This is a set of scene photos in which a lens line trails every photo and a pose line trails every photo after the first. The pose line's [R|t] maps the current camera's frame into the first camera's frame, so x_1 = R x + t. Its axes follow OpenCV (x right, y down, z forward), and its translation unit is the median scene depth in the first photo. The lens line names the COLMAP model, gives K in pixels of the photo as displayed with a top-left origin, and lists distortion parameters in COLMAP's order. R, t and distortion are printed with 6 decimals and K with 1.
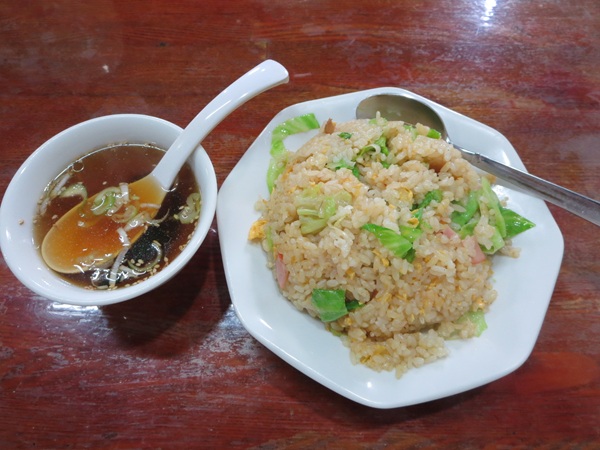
lens RADIAL K [[416.4, 0, 276.2], [0, 416.4, 223.9], [0, 0, 1]] dist [-0.011383, -0.001116]
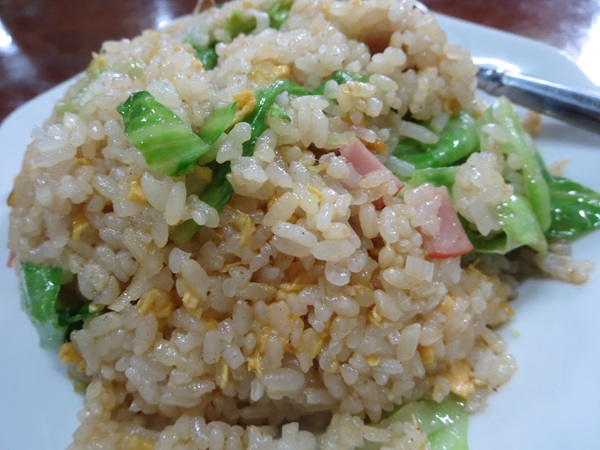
lens RADIAL K [[416.4, 0, 276.2], [0, 416.4, 223.9], [0, 0, 1]] dist [-0.011383, -0.001116]
pose [[0.972901, 0.110317, -0.203208, 0.428692], [-0.146395, 0.974148, -0.172057, 0.155146], [0.178974, 0.197143, 0.963900, 0.644828]]
